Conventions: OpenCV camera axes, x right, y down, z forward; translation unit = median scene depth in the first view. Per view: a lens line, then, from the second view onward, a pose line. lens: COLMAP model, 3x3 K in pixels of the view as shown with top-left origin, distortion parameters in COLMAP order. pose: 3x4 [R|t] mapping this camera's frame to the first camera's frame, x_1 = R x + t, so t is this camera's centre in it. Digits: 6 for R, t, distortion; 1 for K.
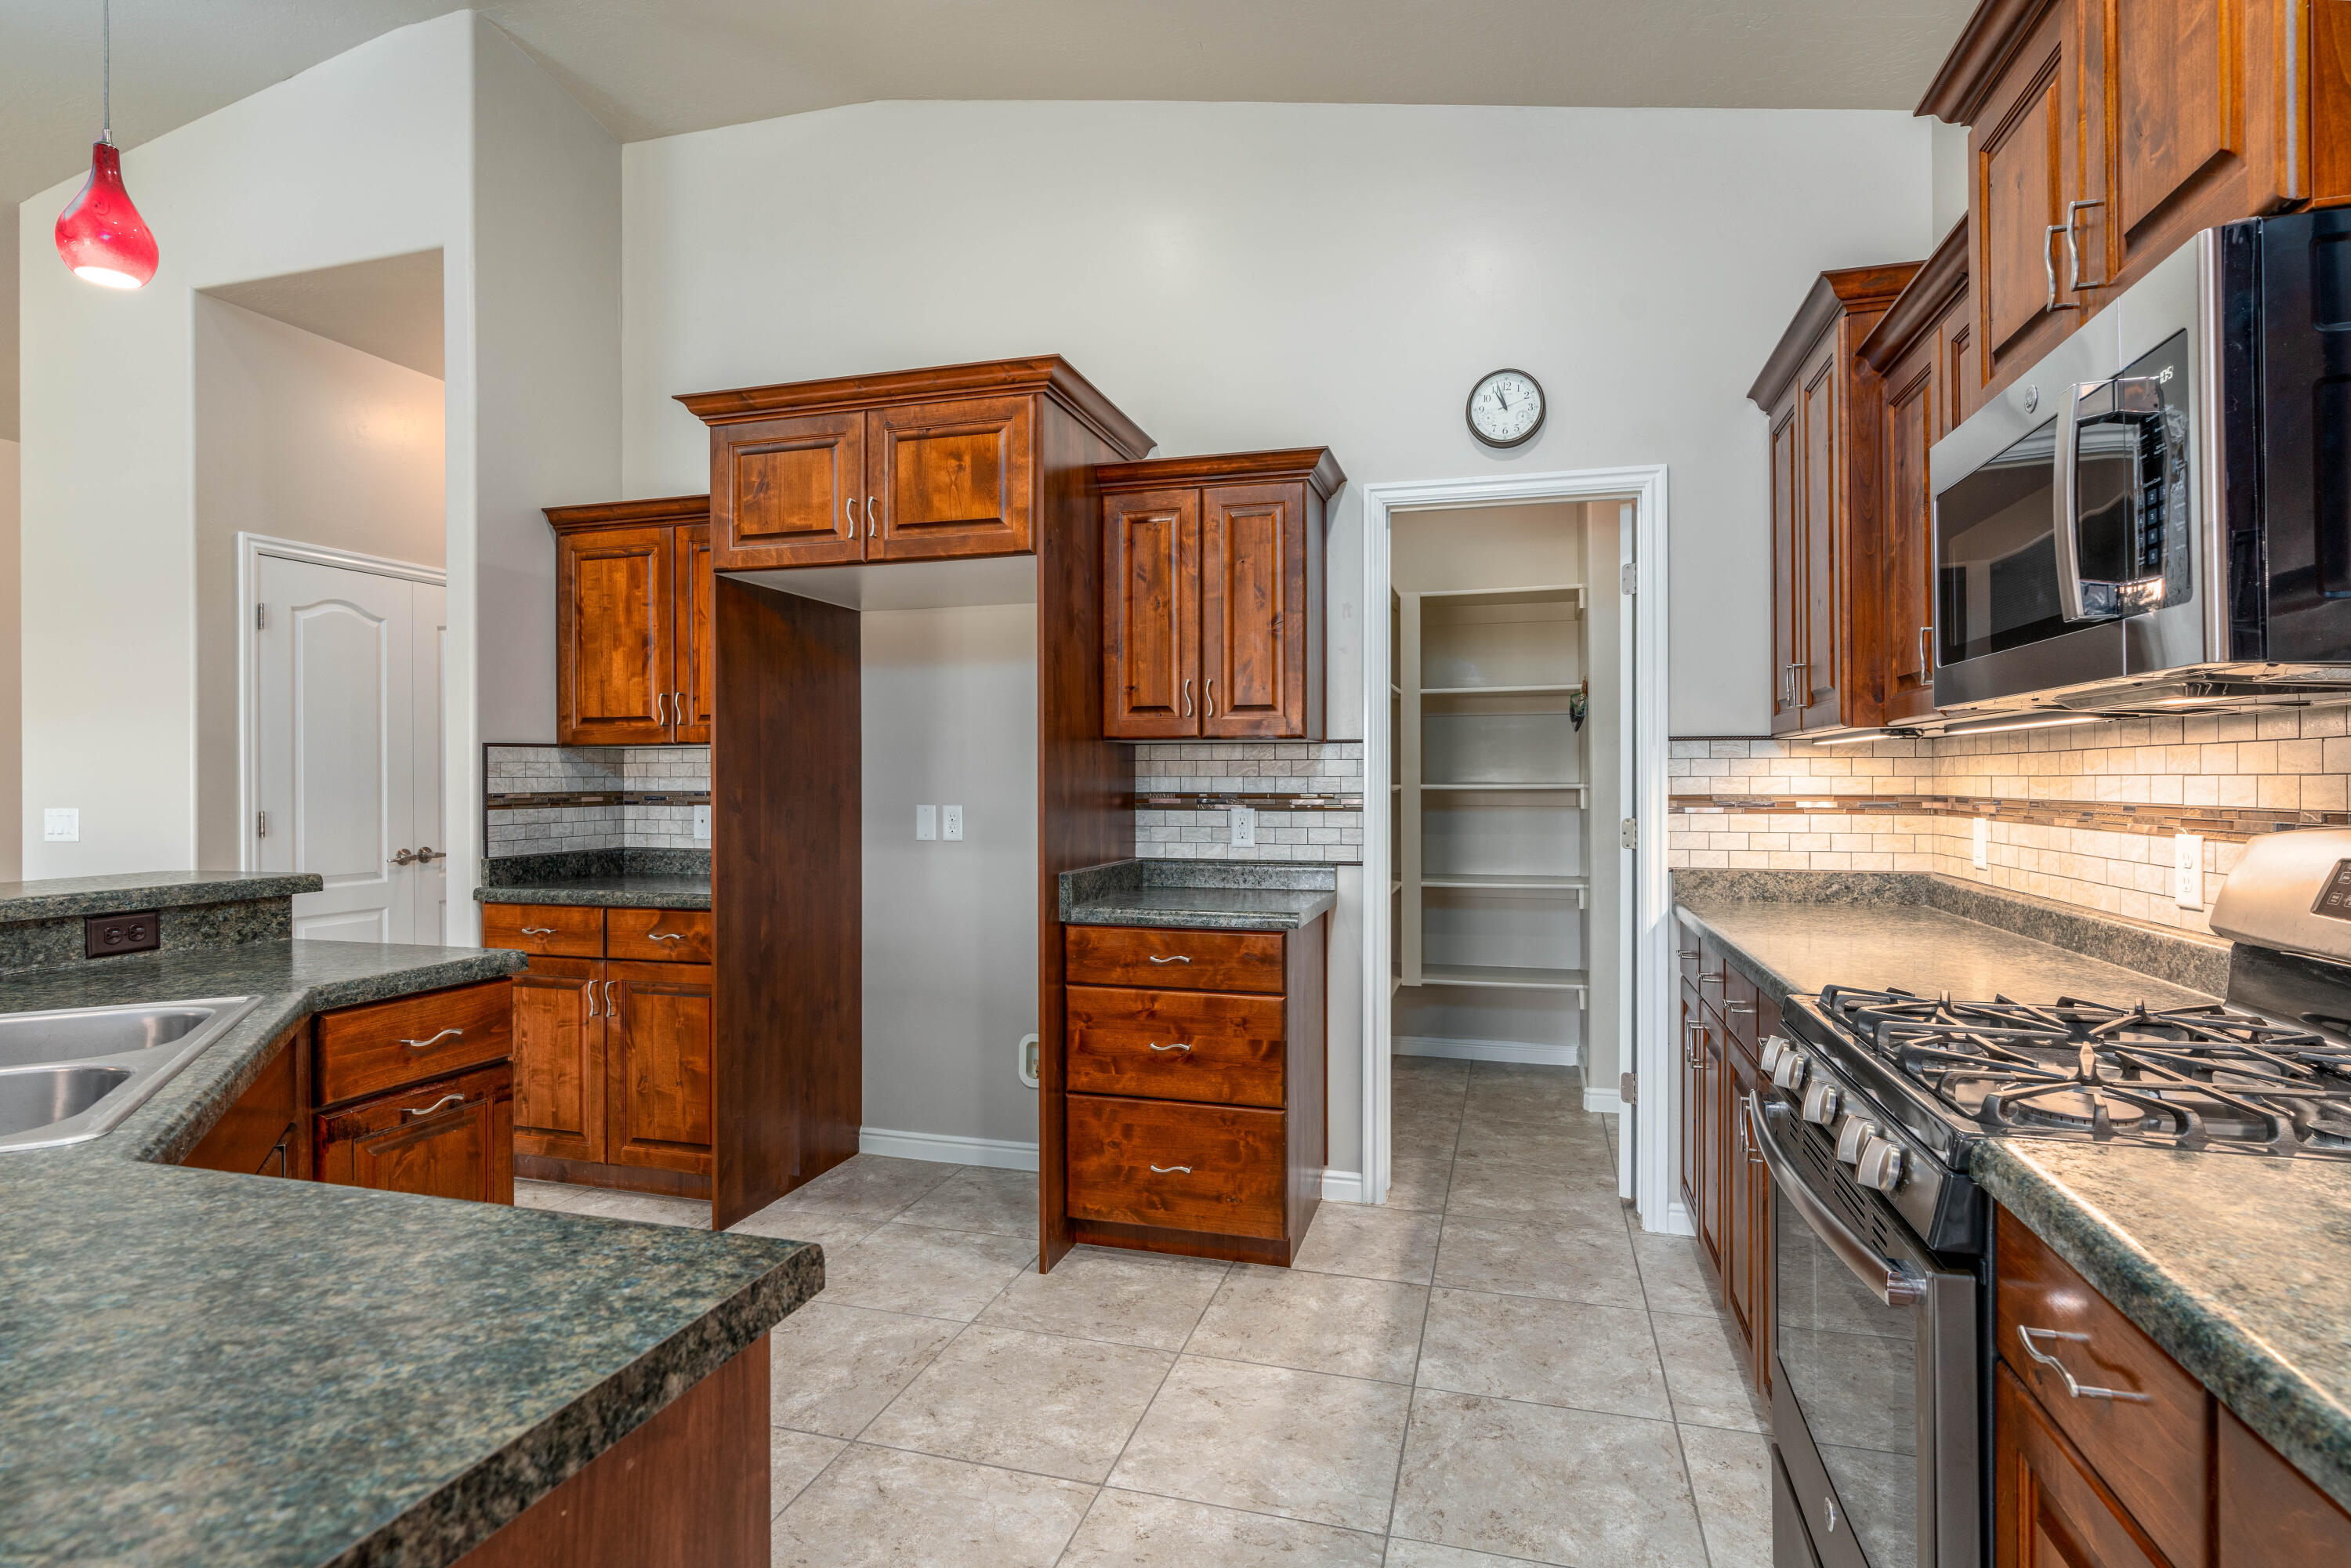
lens RADIAL K [[1160.6, 0, 1178.4], [0, 1160.6, 779.8], [0, 0, 1]] dist [-0.006232, -0.000069]
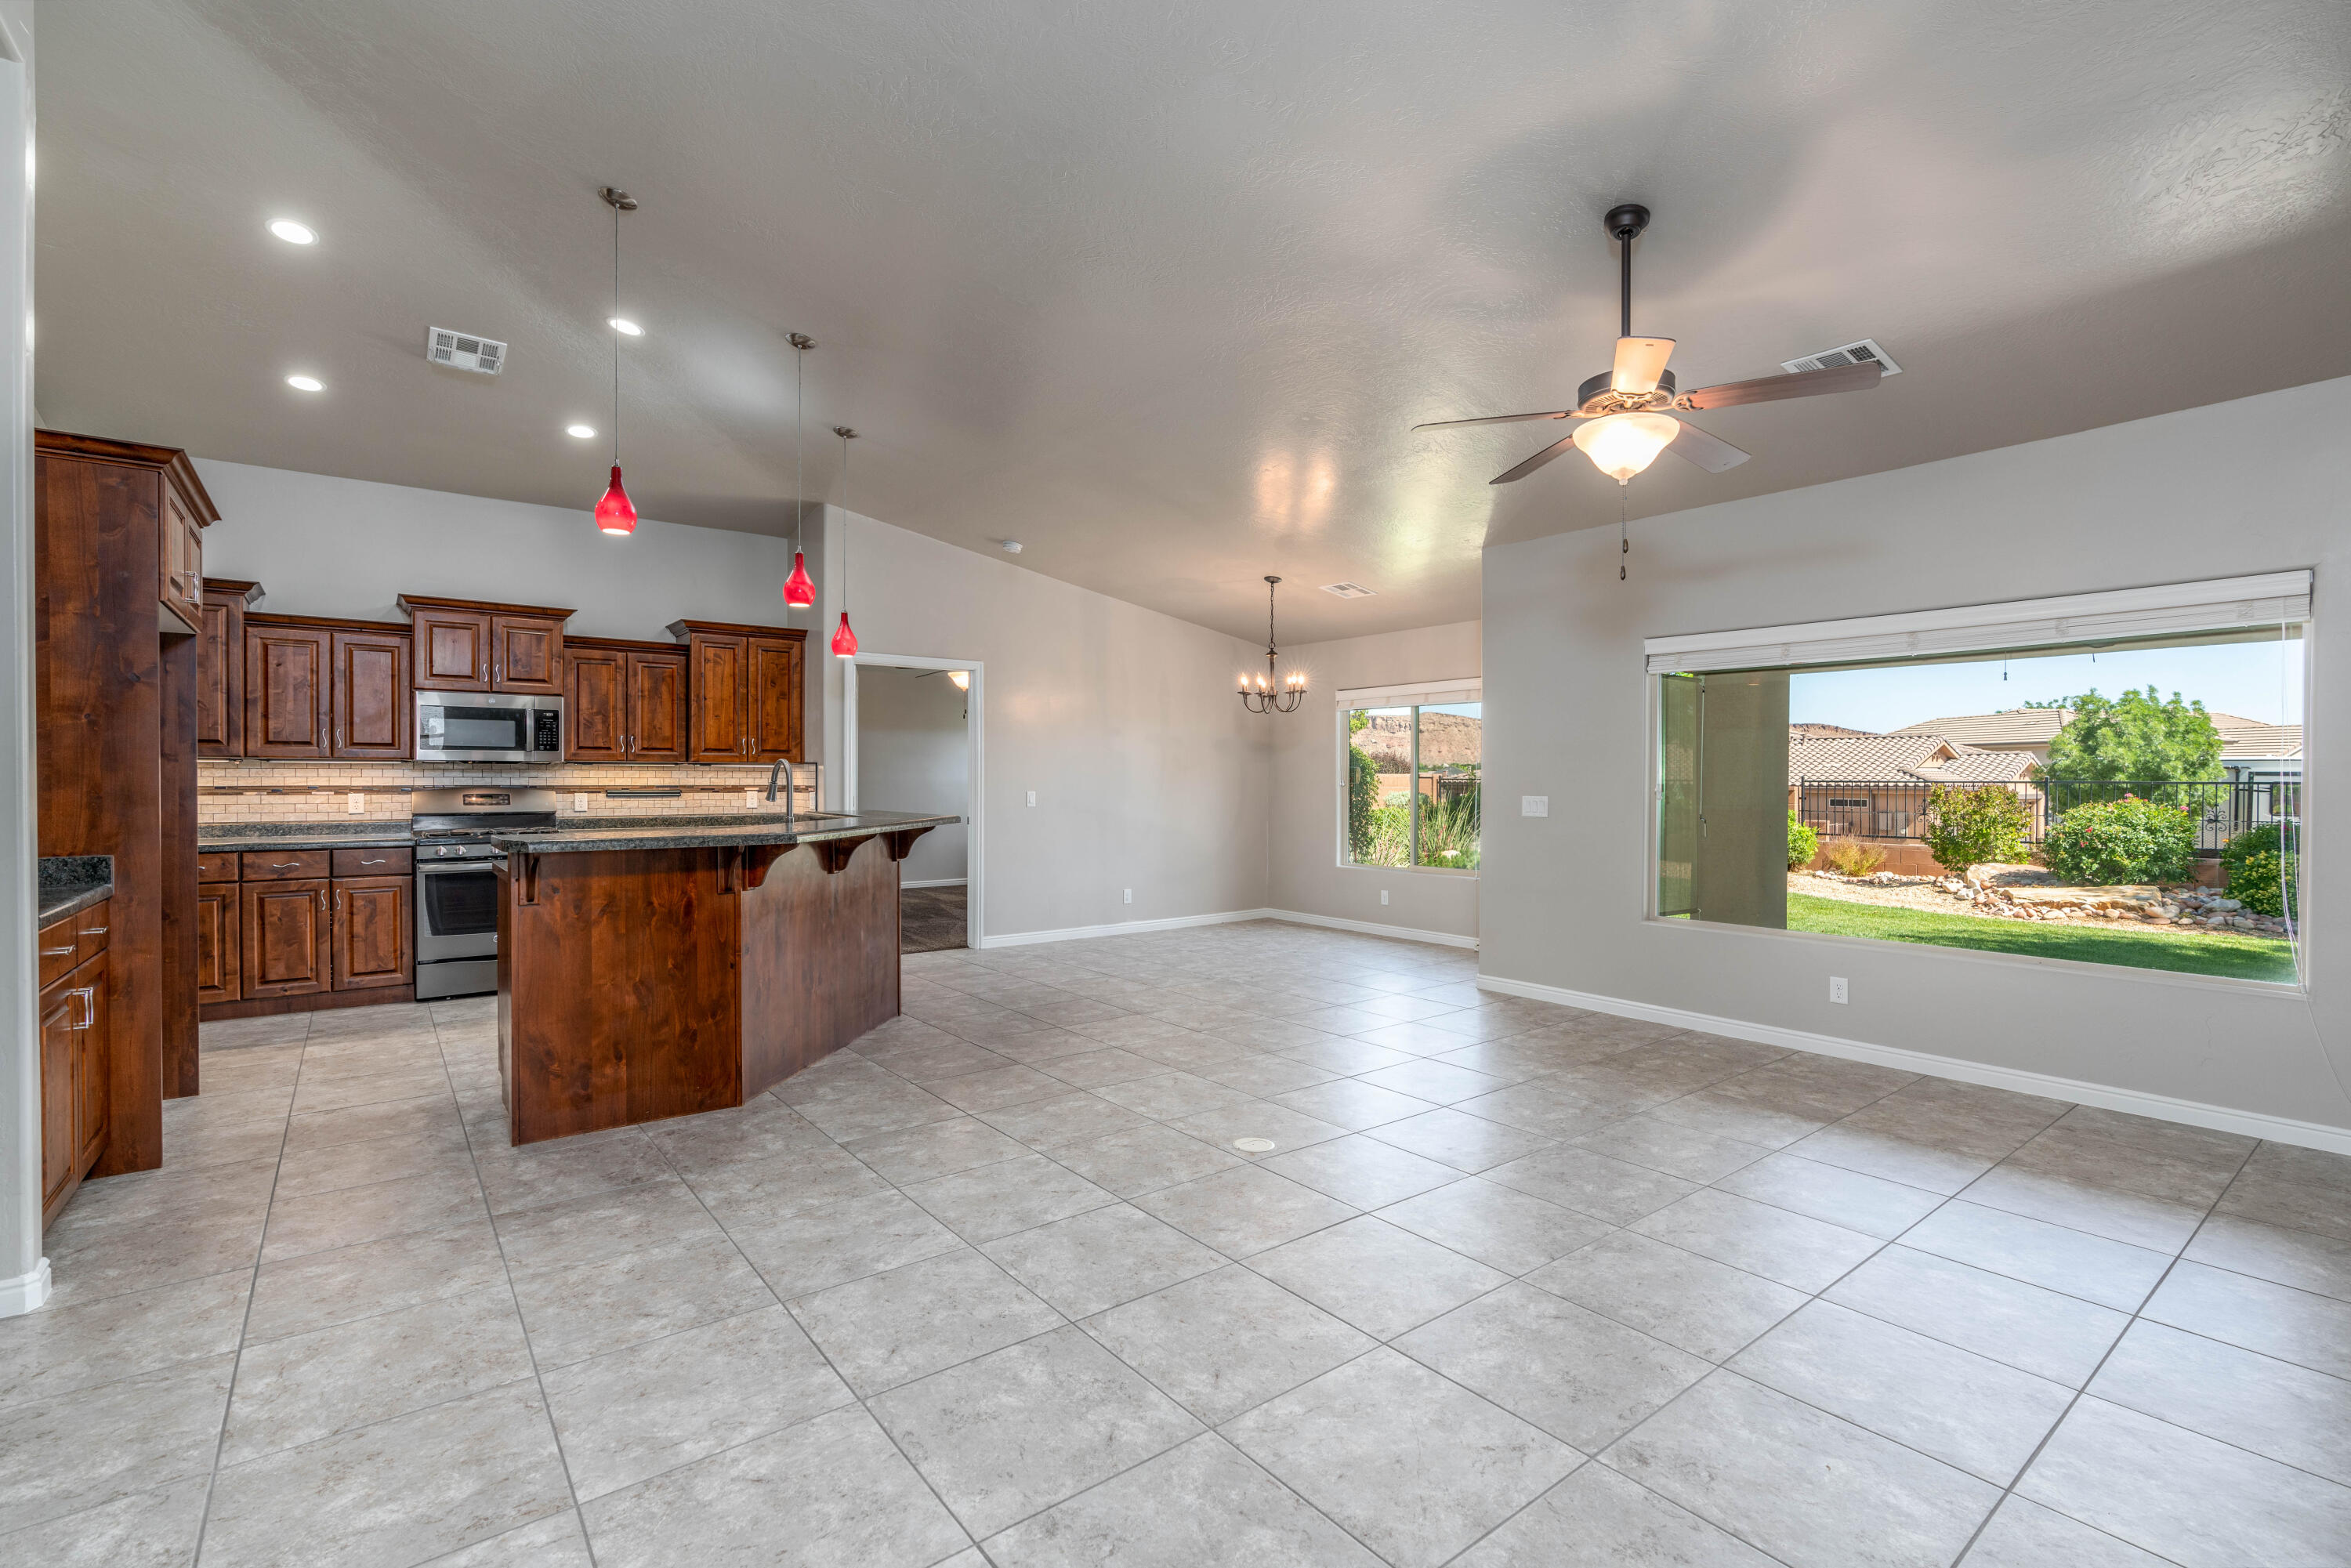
lens RADIAL K [[1068.2, 0, 1179.4], [0, 1068.2, 784.7], [0, 0, 1]] dist [-0.003691, 0.002926]
pose [[-0.801290, -0.002590, 0.598271, -1.848094], [0.001896, 0.999975, 0.006869, 0.000907], [-0.598273, 0.006638, -0.801265, 1.235853]]
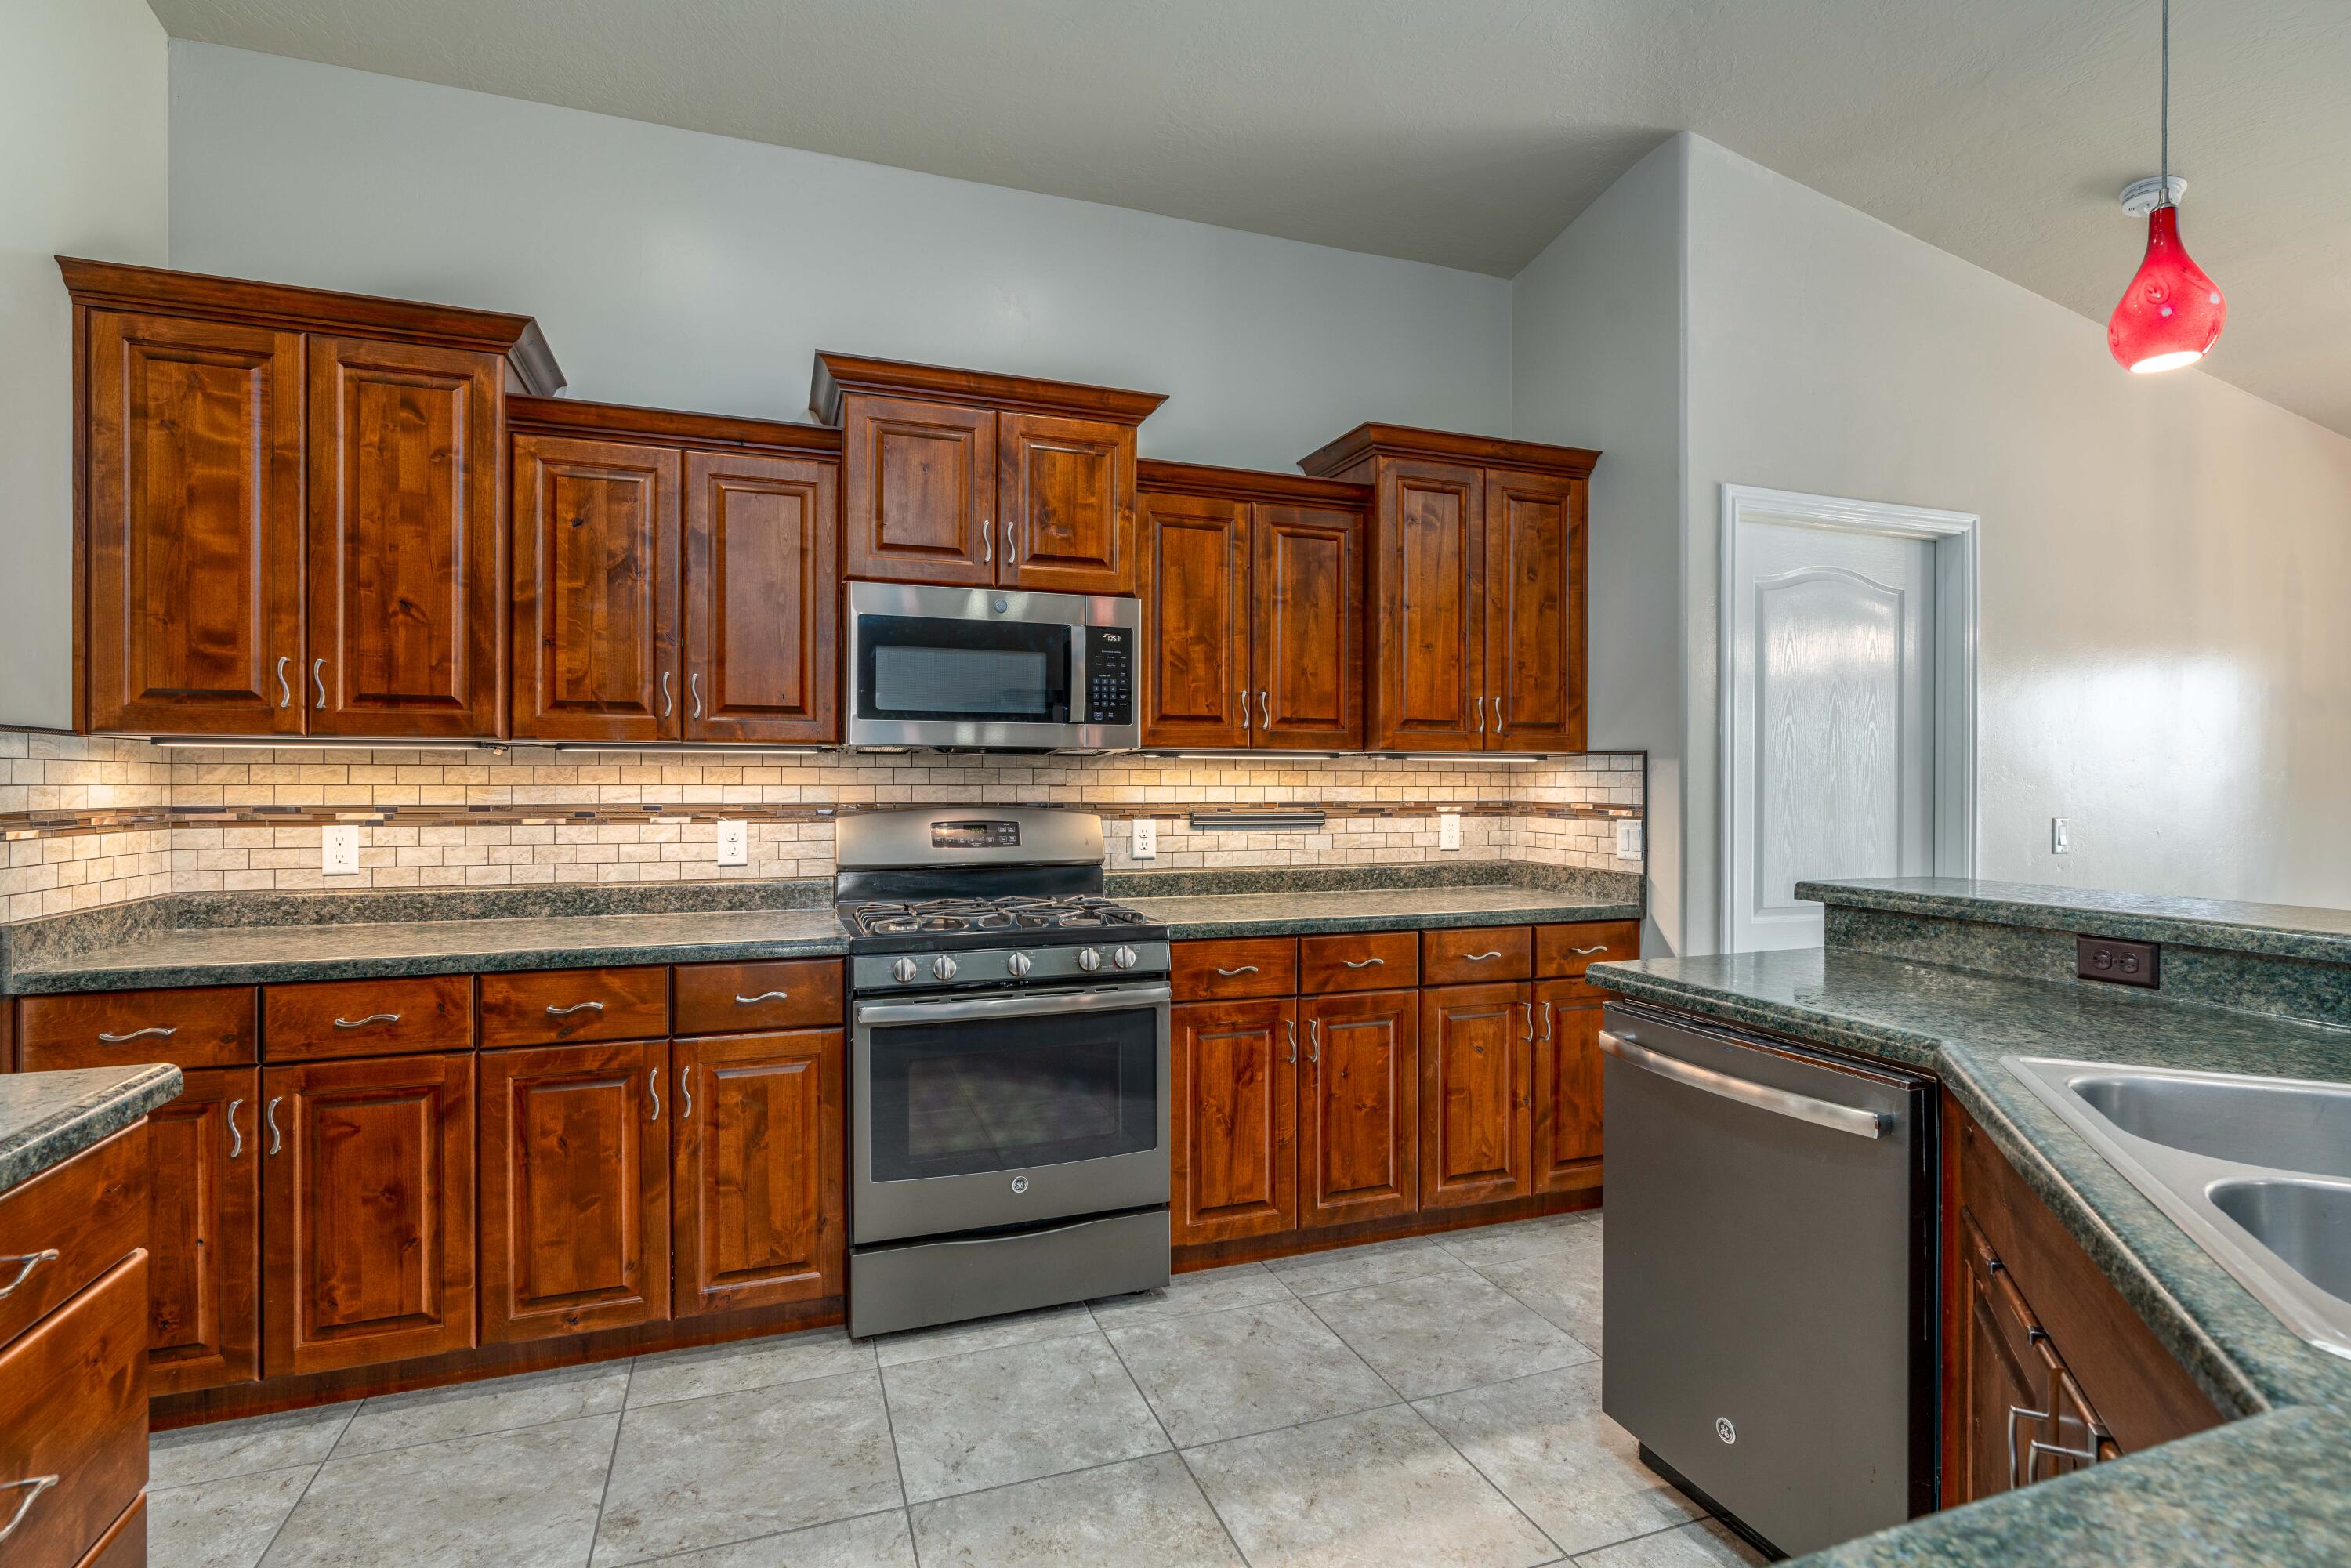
lens RADIAL K [[1160.6, 0, 1184.1], [0, 1160.6, 776.9], [0, 0, 1]] dist [-0.006232, -0.000069]
pose [[-0.588793, 0.007127, 0.808252, -0.490983], [0.002197, 0.999972, -0.007217, -0.001148], [-0.808281, -0.002473, -0.588792, 0.841320]]
